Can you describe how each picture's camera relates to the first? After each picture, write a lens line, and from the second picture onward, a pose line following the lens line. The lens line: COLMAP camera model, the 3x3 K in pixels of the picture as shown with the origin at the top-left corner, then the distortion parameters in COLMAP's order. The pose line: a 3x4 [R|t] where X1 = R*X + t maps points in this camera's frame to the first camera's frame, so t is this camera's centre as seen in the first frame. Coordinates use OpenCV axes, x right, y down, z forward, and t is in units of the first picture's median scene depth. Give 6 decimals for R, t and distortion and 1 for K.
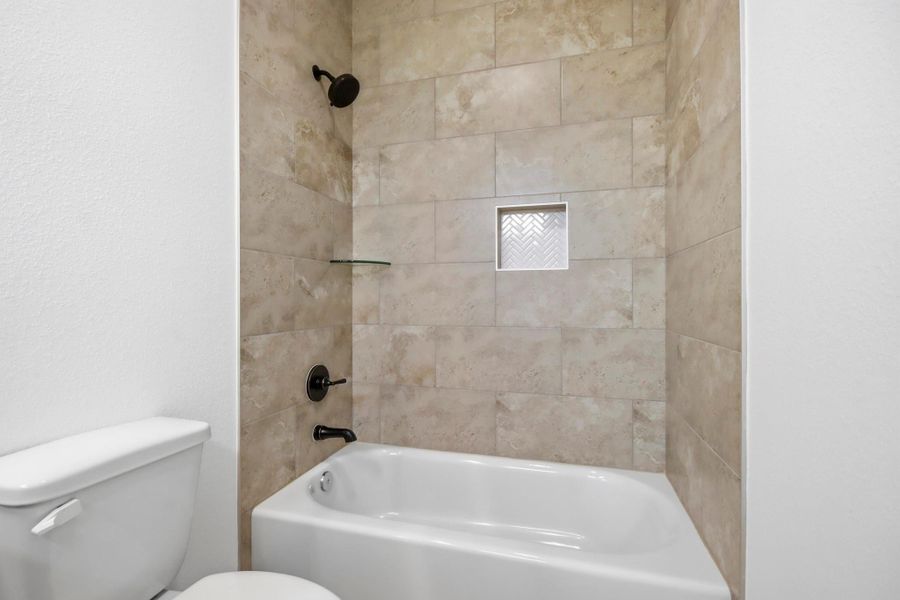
lens RADIAL K [[418.0, 0, 447.7], [0, 418.0, 297.7], [0, 0, 1]] dist [0.001905, -0.002278]
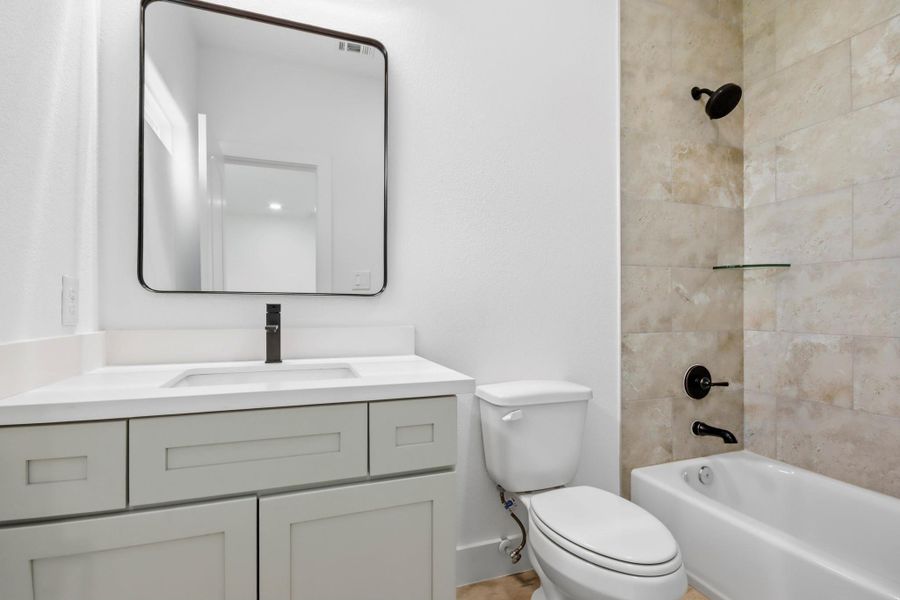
lens RADIAL K [[418.0, 0, 448.2], [0, 418.0, 303.2], [0, 0, 1]] dist [0.001905, -0.002278]
pose [[0.585041, -0.008260, -0.810962, 0.178780], [0.006140, 0.999965, -0.005755, 0.002612], [0.810981, -0.001613, 0.585071, -0.143456]]
